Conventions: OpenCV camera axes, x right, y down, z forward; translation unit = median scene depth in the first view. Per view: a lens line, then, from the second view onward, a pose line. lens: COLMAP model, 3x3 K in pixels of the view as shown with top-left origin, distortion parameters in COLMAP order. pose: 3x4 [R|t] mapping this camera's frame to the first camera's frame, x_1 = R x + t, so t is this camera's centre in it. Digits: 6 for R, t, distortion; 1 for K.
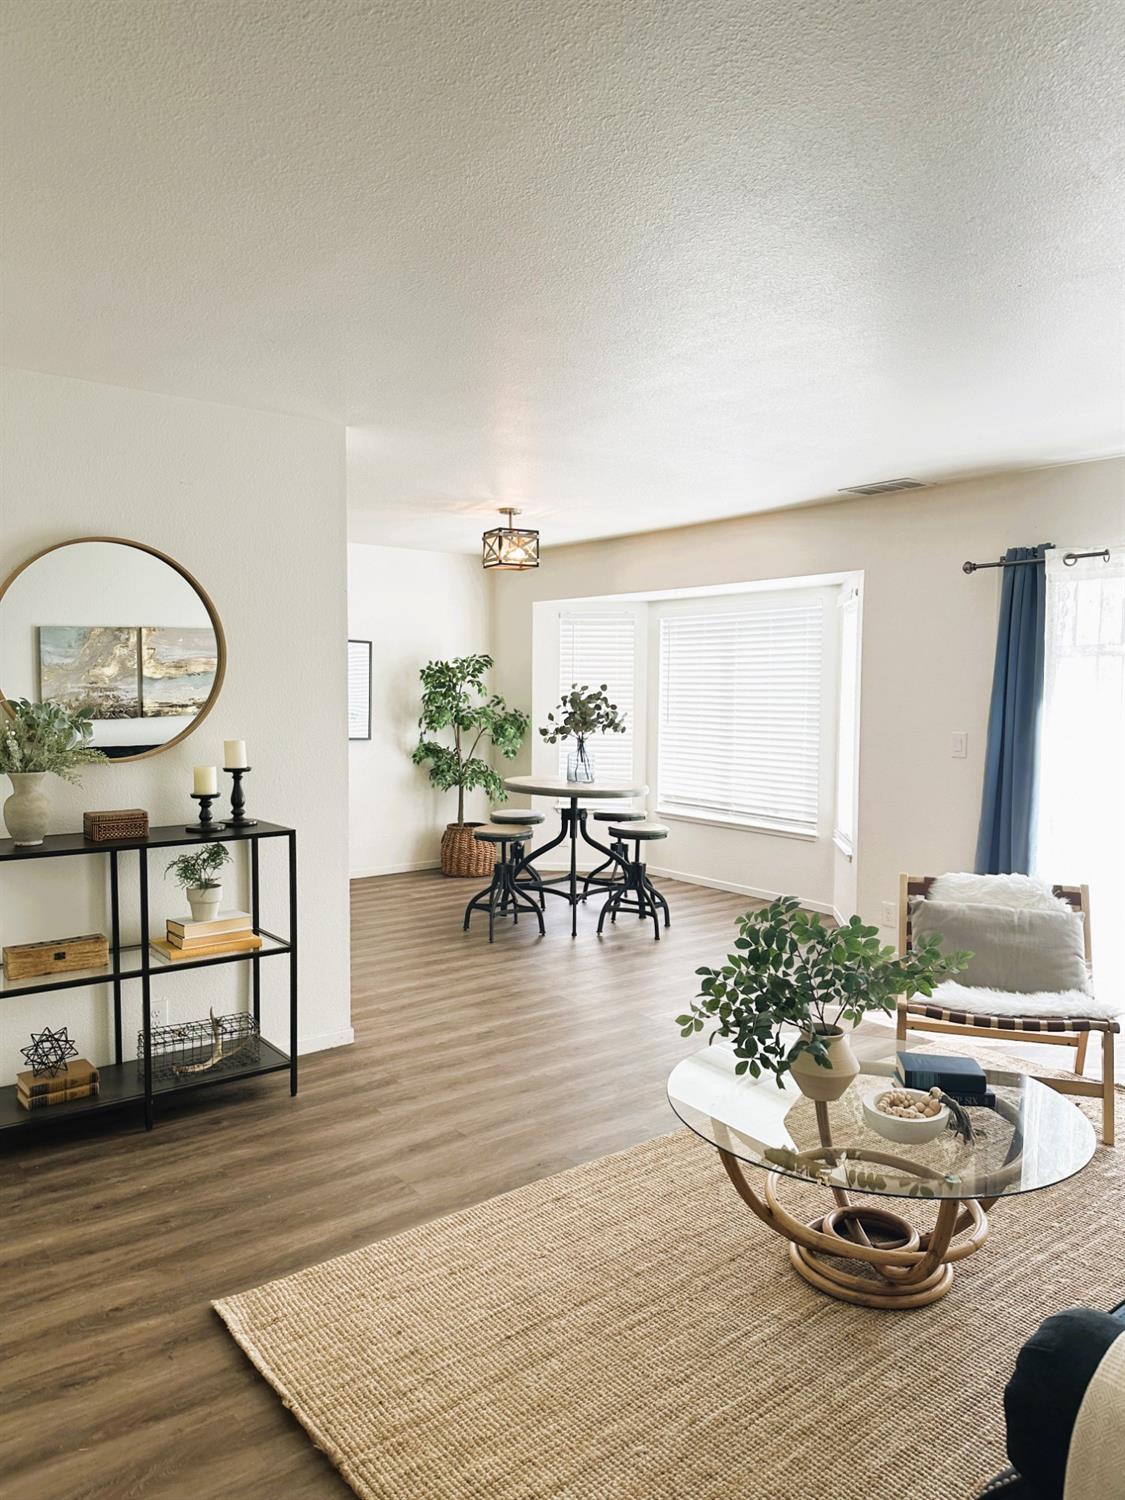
lens RADIAL K [[1053.6, 0, 564.7], [0, 1053.6, 776.1], [0, 0, 1]] dist [0.097245, -0.160097]
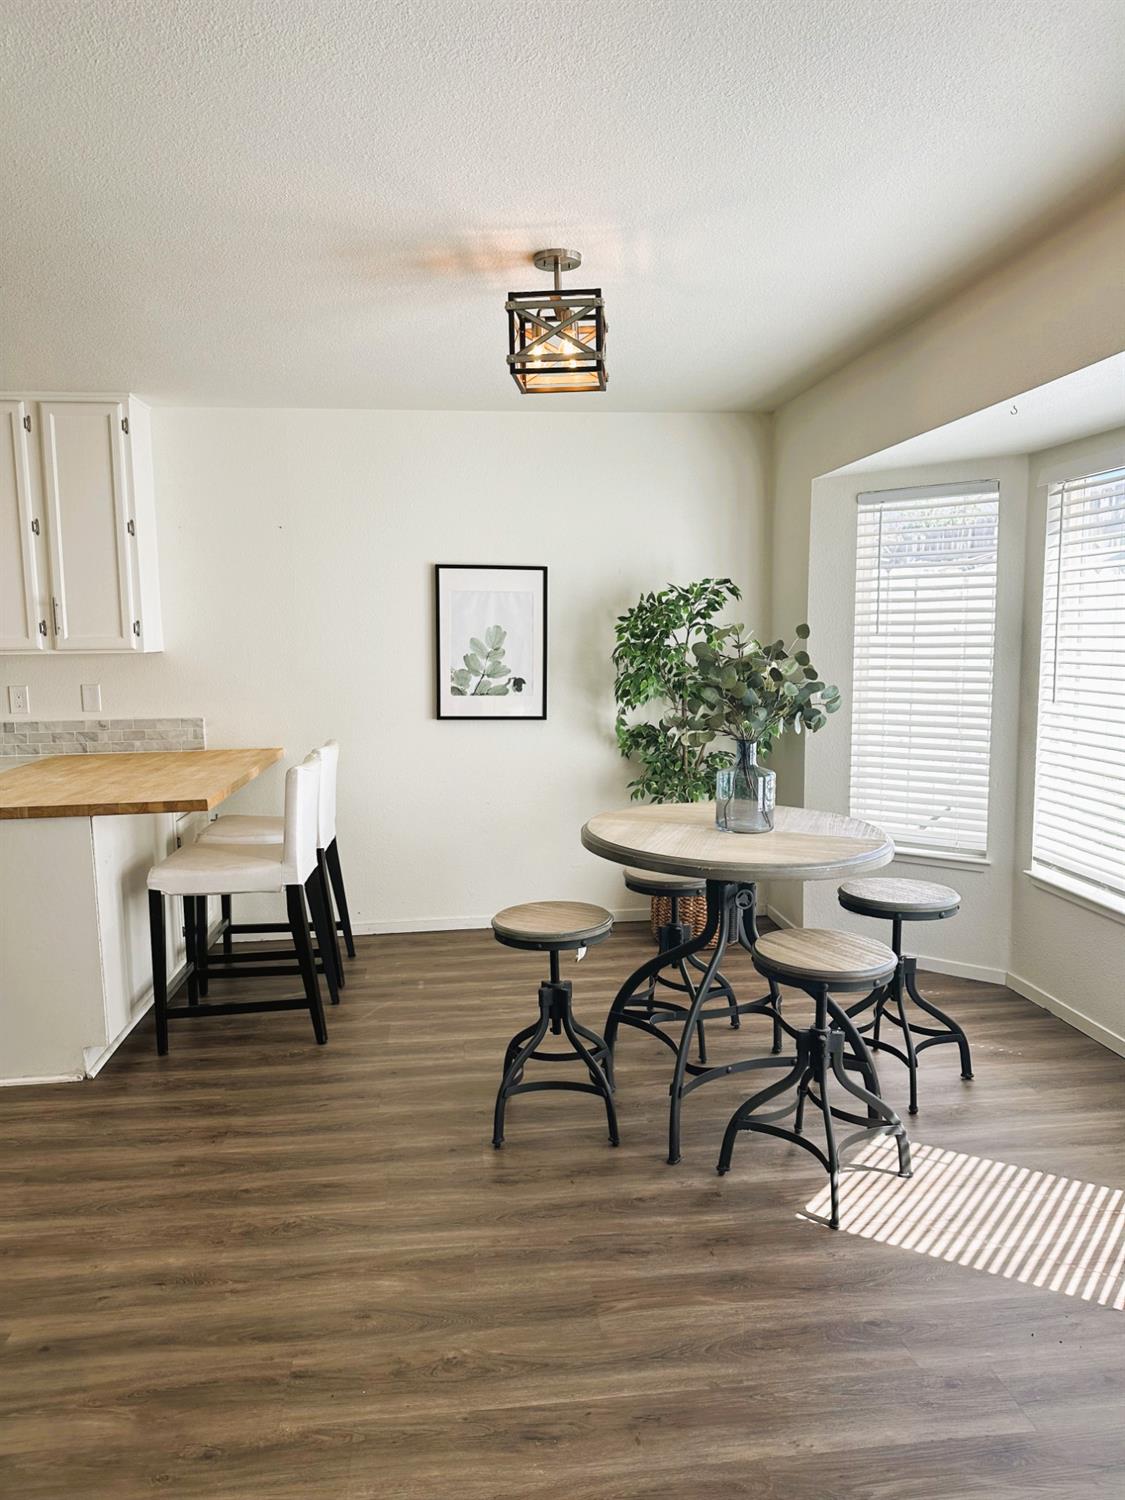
lens RADIAL K [[1053.6, 0, 564.7], [0, 1053.6, 776.1], [0, 0, 1]] dist [0.097245, -0.160097]
pose [[0.861608, 0.050631, -0.505042, 0.155358], [-0.028430, 0.998264, 0.051575, -0.033407], [0.506777, -0.030079, 0.861552, 0.444874]]
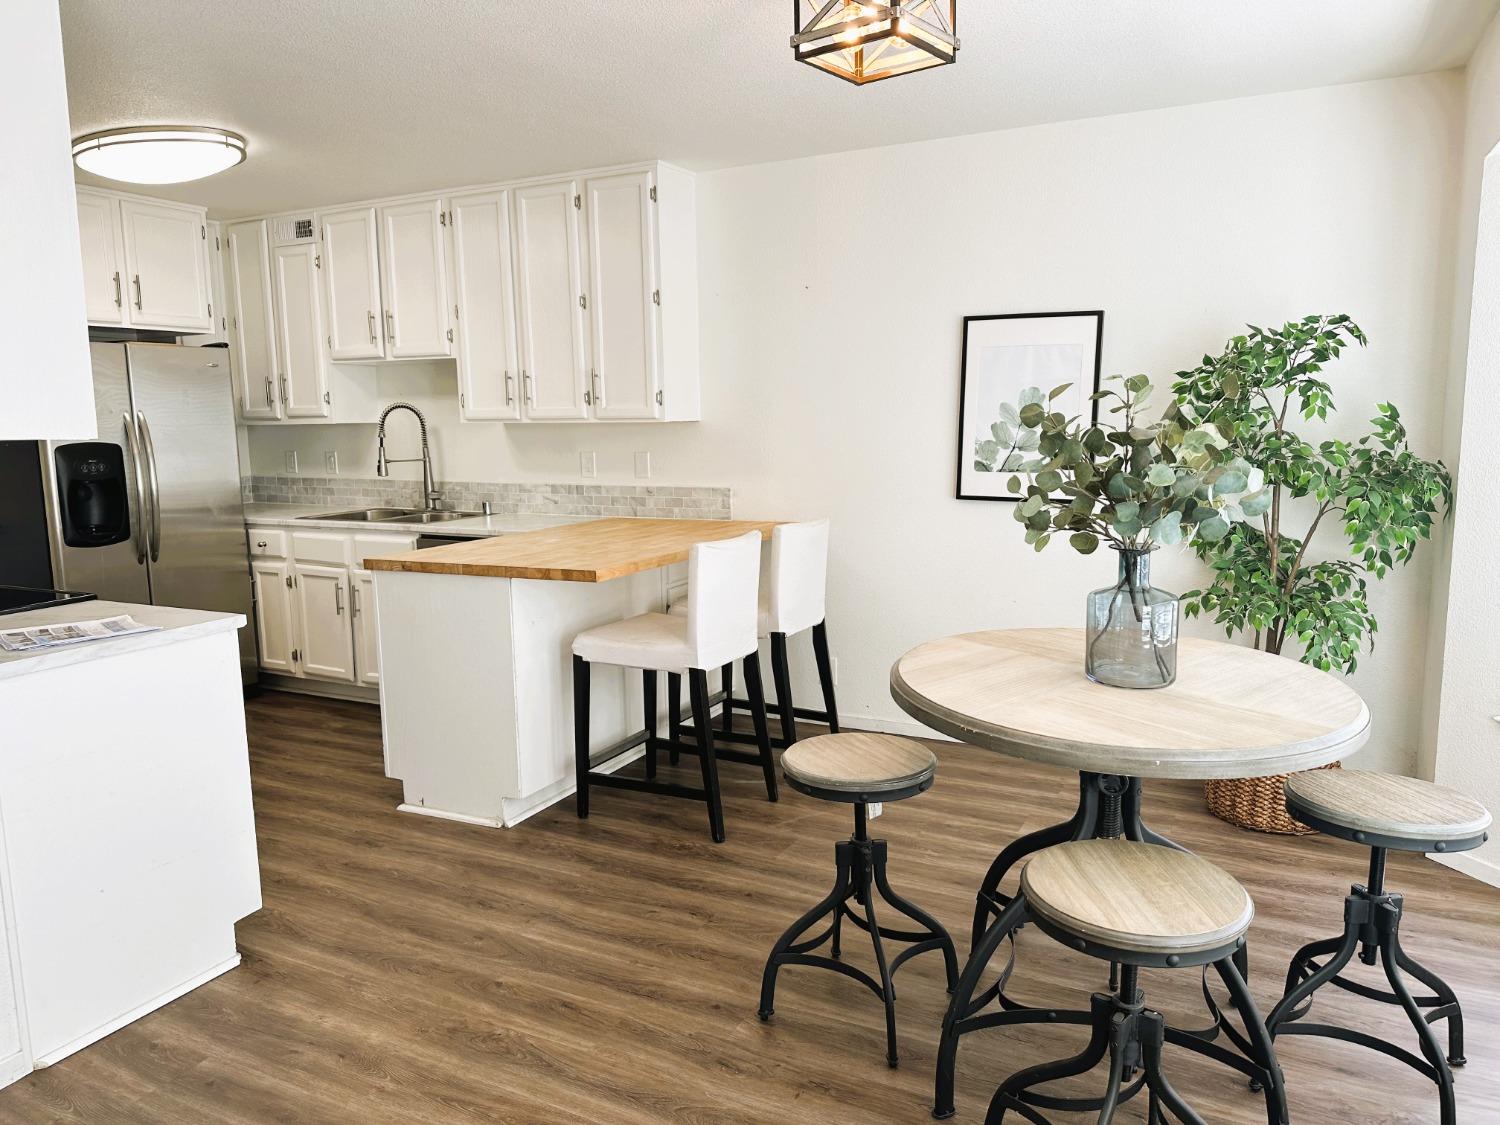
lens RADIAL K [[1053.6, 0, 752.0], [0, 1053.6, 576.8], [0, 0, 1]] dist [0.097245, -0.160097]
pose [[0.433510, 0.124449, -0.892514, 0.212869], [-0.063312, 0.992177, 0.107594, -0.044367], [0.898922, 0.009863, 0.437998, 0.614615]]
